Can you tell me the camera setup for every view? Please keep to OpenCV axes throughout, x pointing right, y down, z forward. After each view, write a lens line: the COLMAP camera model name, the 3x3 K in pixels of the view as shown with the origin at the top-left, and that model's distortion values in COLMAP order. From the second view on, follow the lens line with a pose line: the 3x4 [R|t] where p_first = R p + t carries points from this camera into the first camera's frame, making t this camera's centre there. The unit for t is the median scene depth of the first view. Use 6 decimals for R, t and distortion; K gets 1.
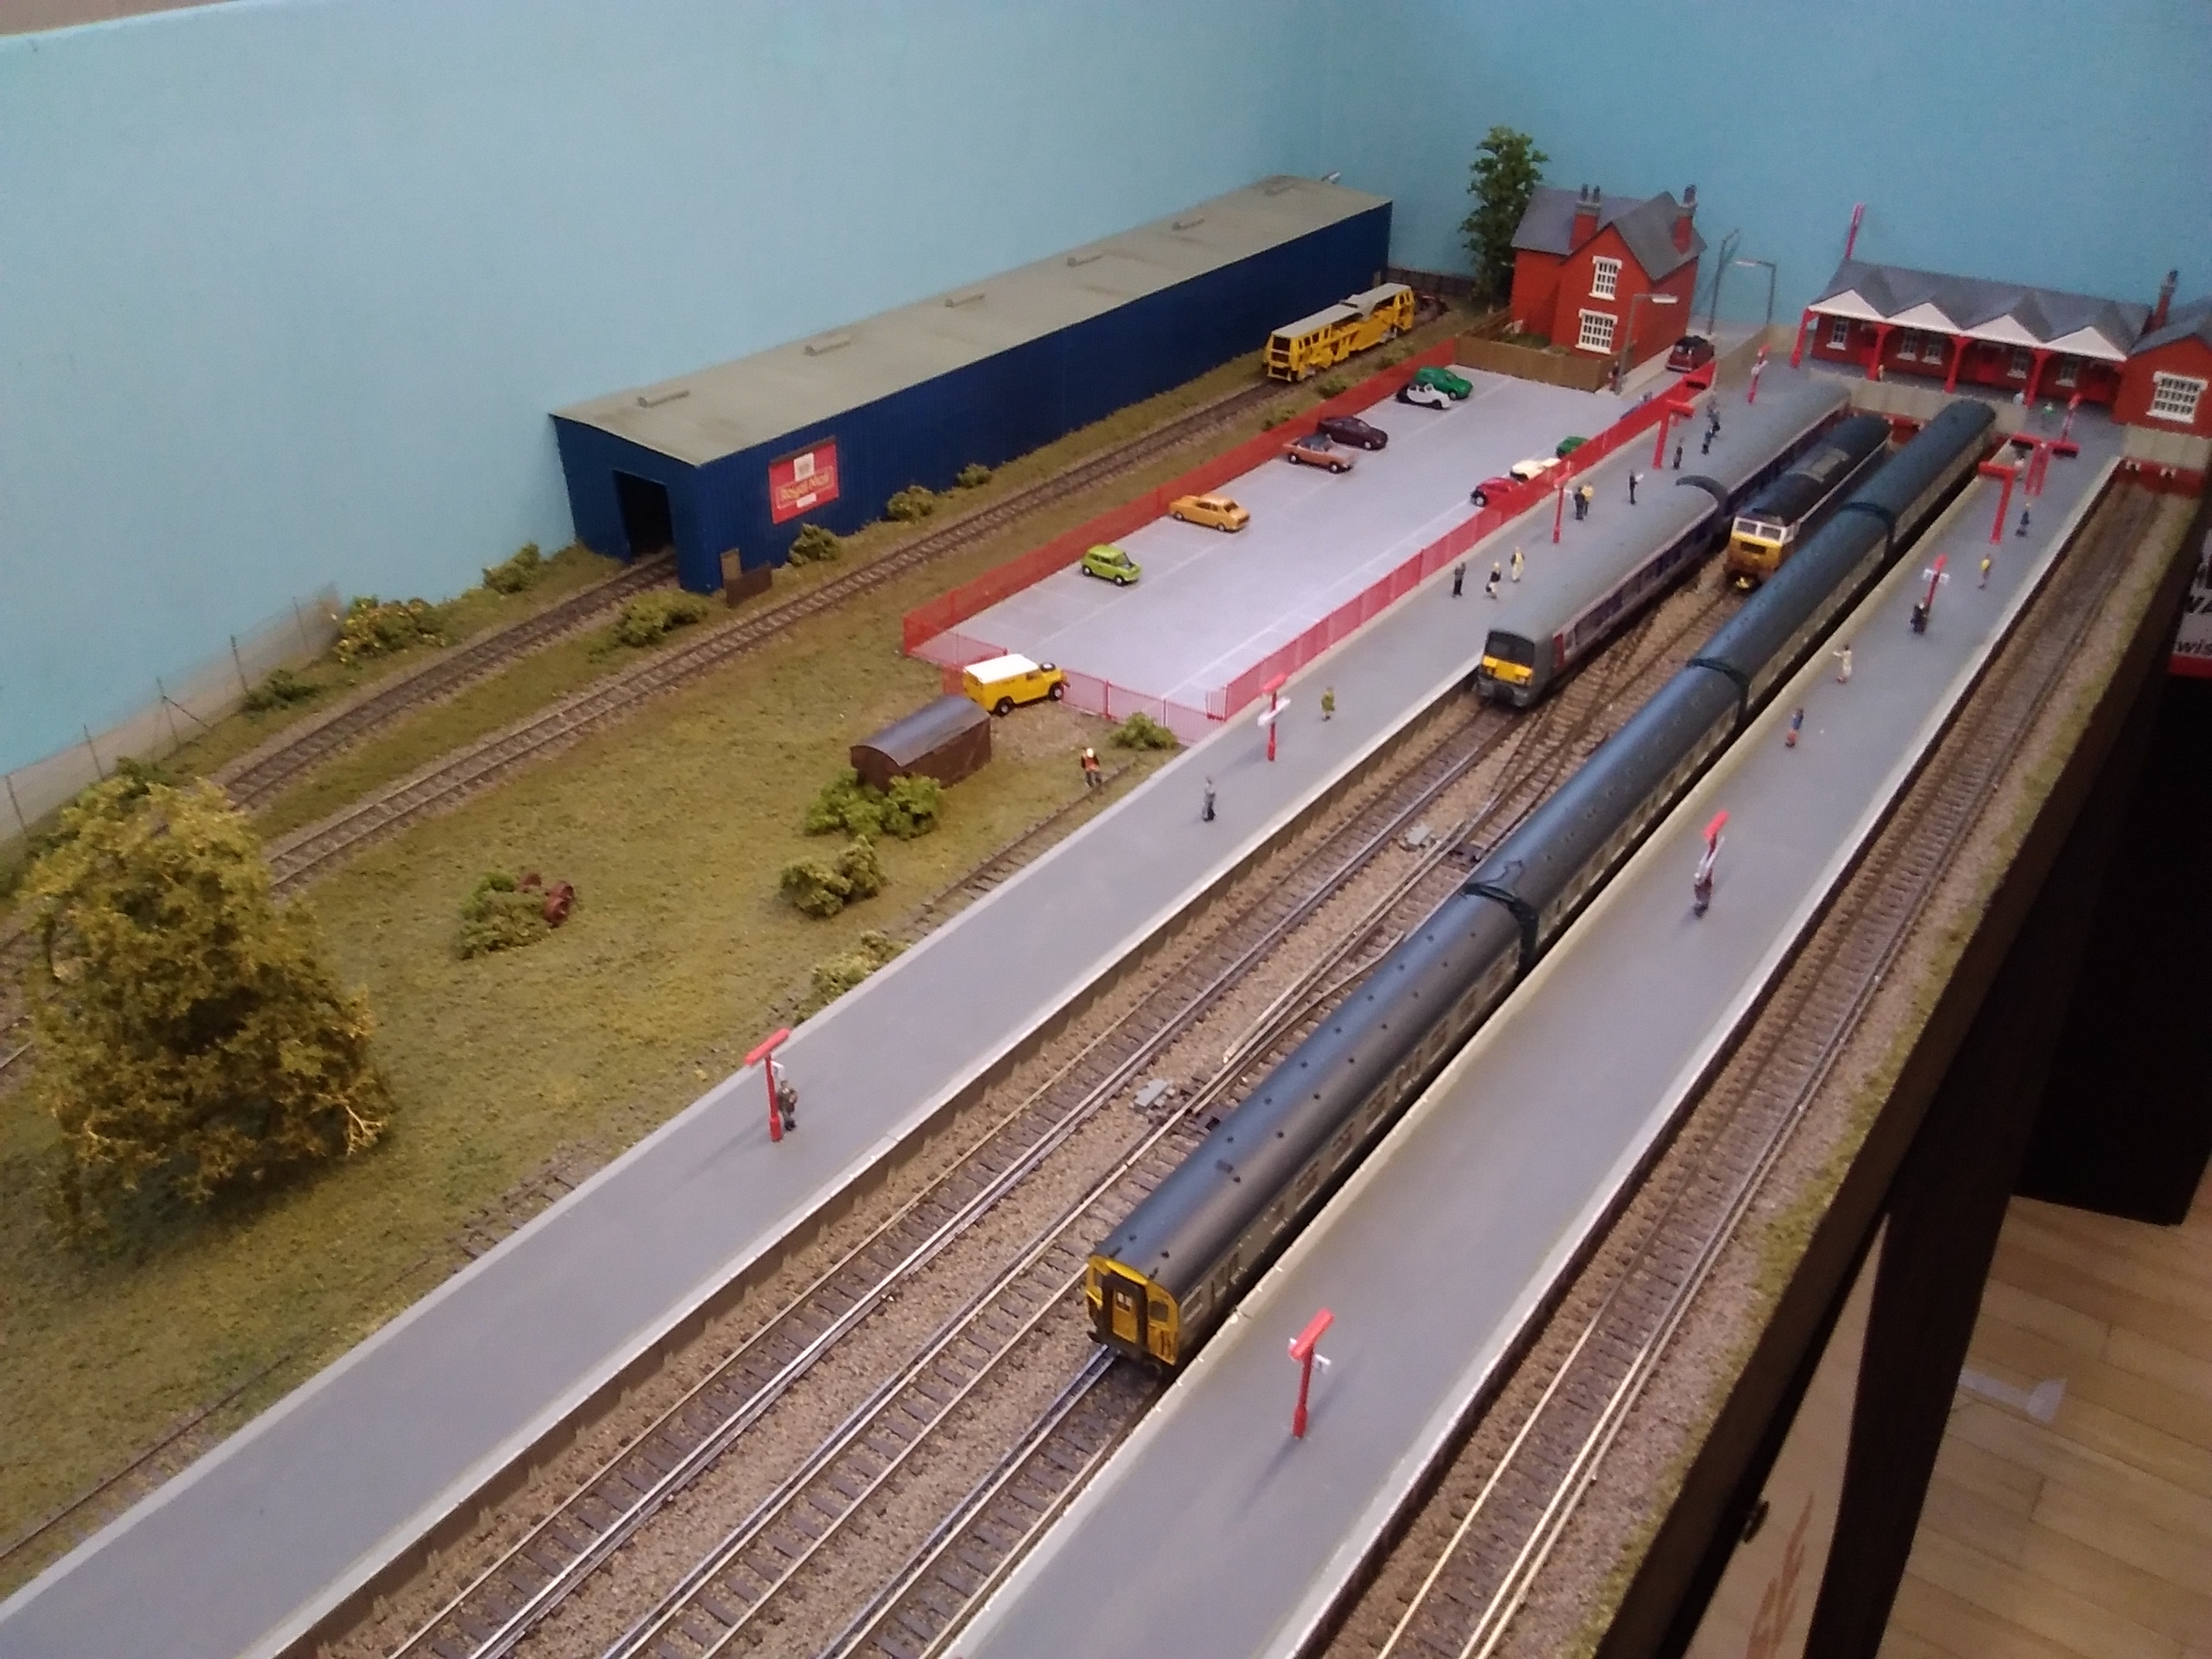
lens RADIAL K [[1869.0, 0, 1106.0], [0, 1869.0, 829.5], [0, 0, 1]] dist [0.006278, -0.147628]
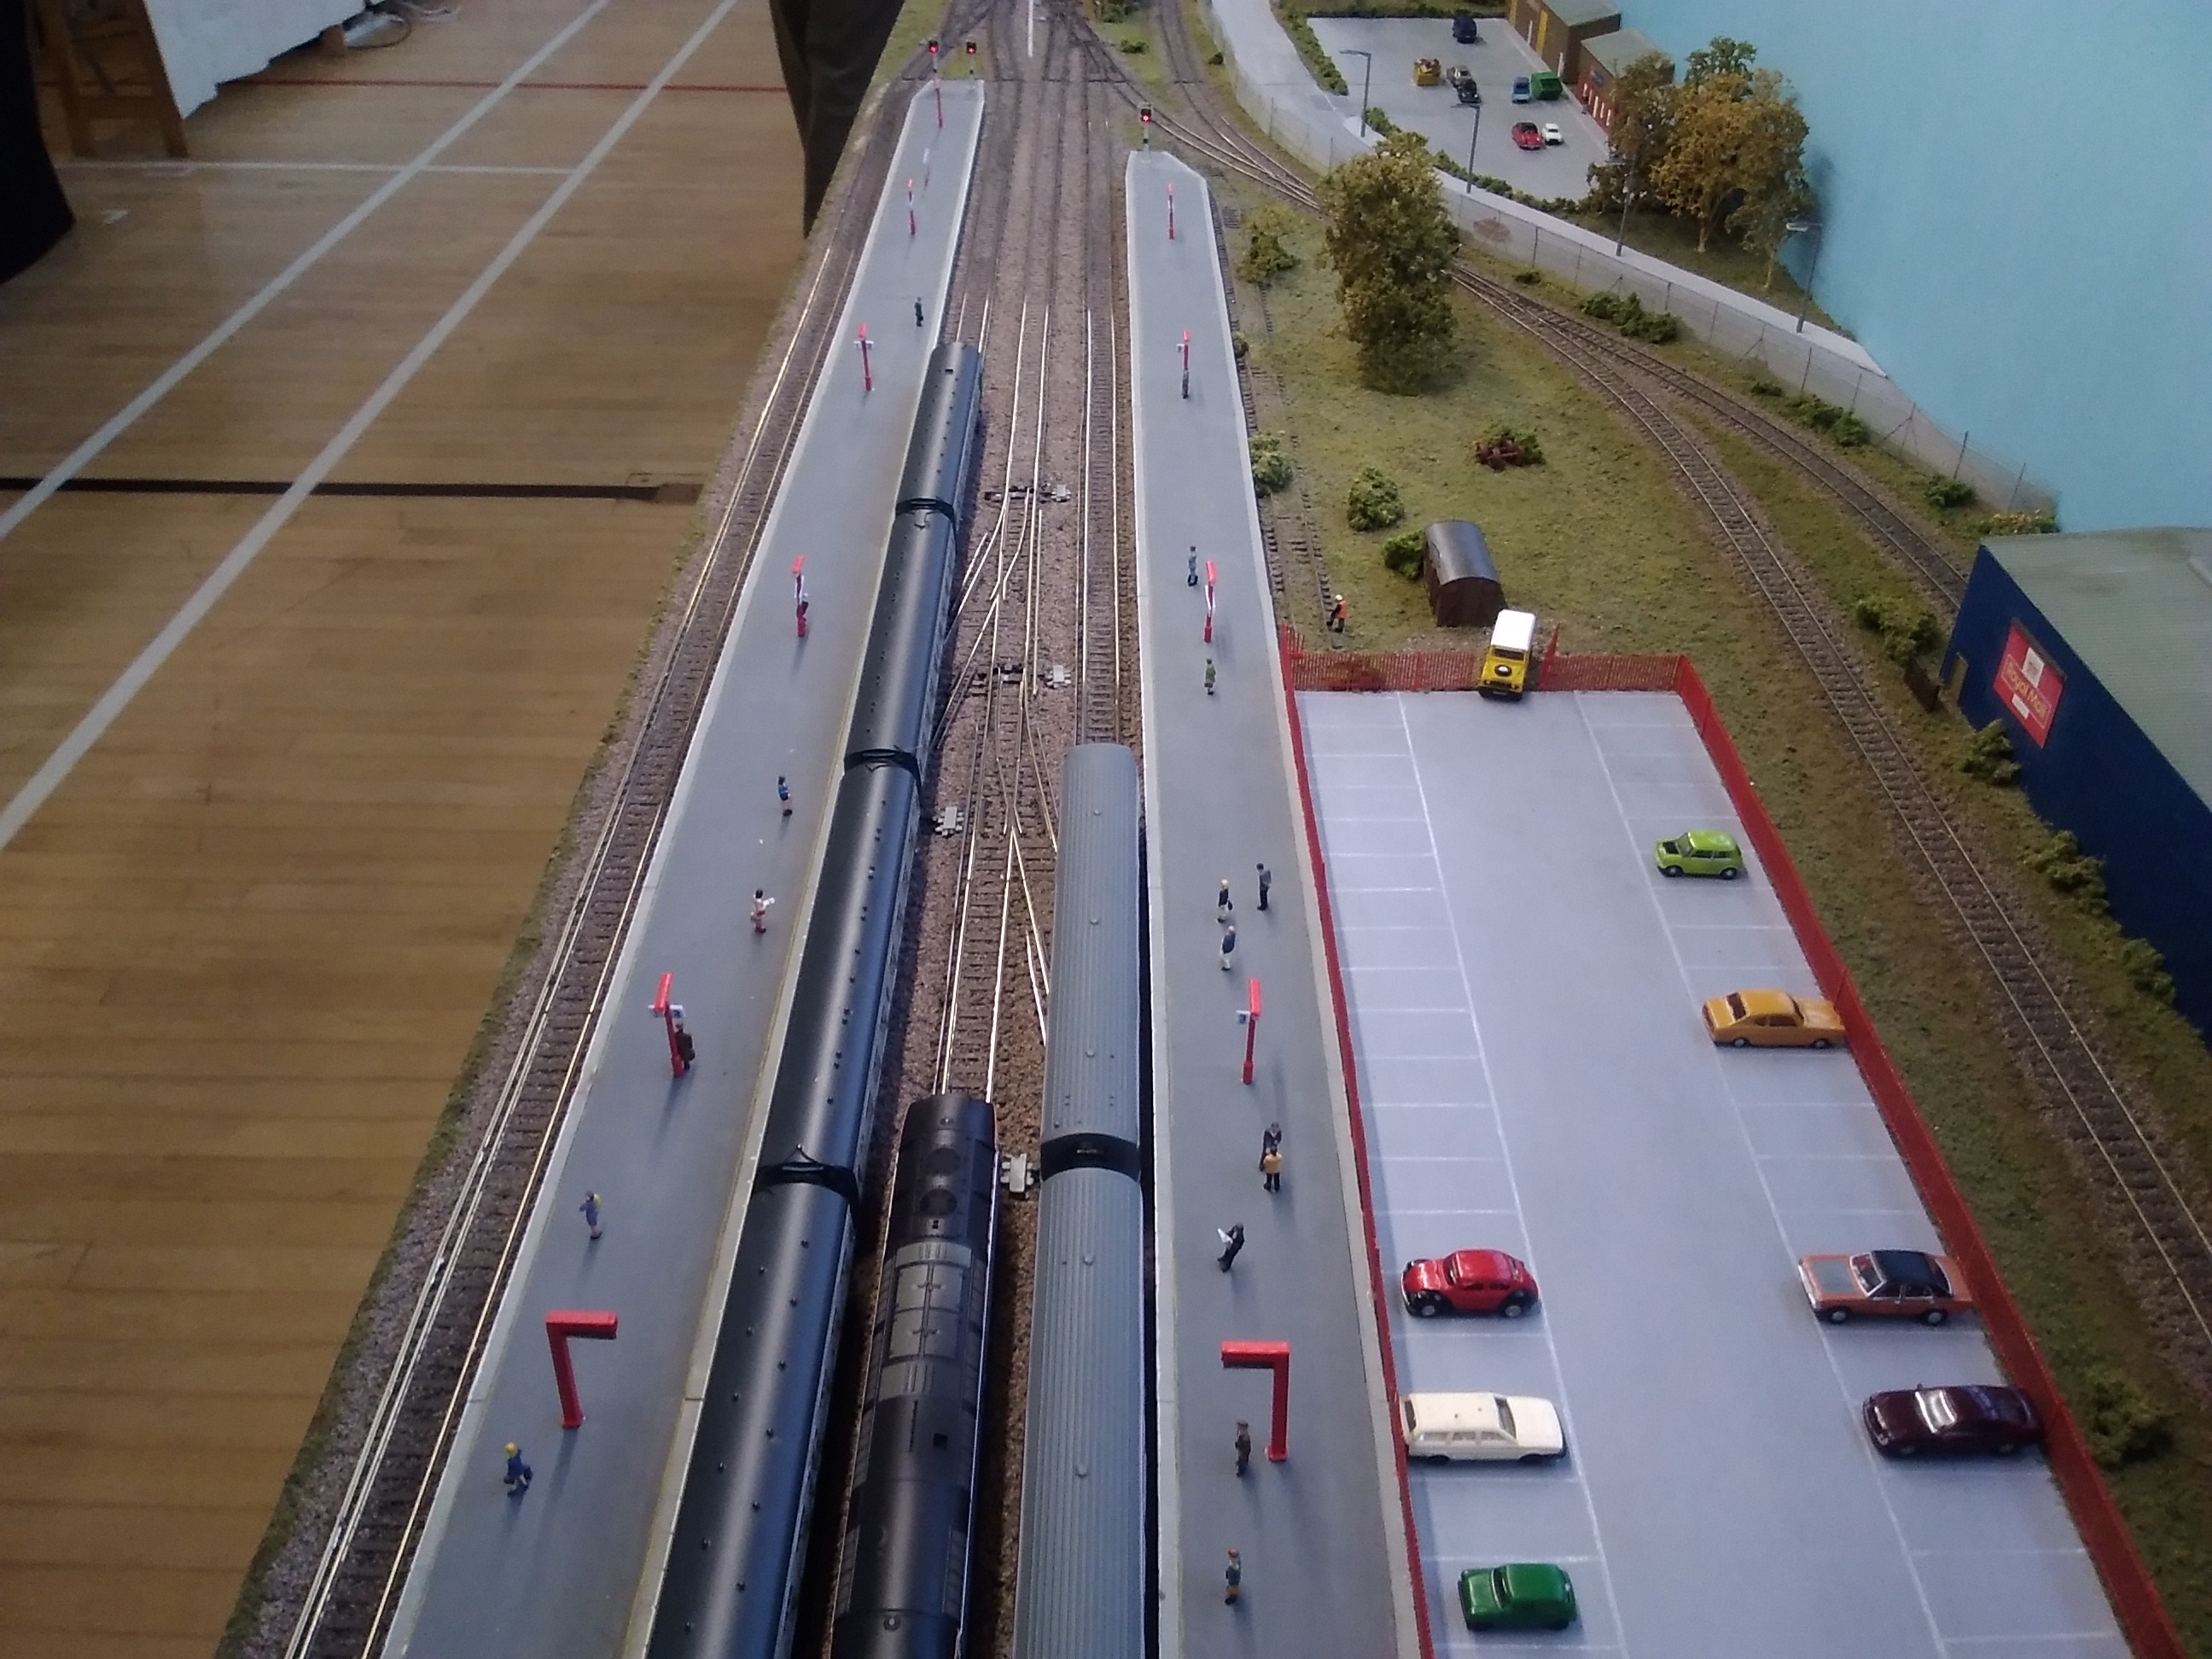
lens RADIAL K [[1869.0, 0, 1106.0], [0, 1869.0, 829.5], [0, 0, 1]] dist [0.006278, -0.147628]
pose [[-0.810935, 0.340079, -0.476163, 0.463325], [-0.294924, 0.465287, 0.834583, -0.590111], [0.505376, 0.817224, -0.277020, 0.910732]]
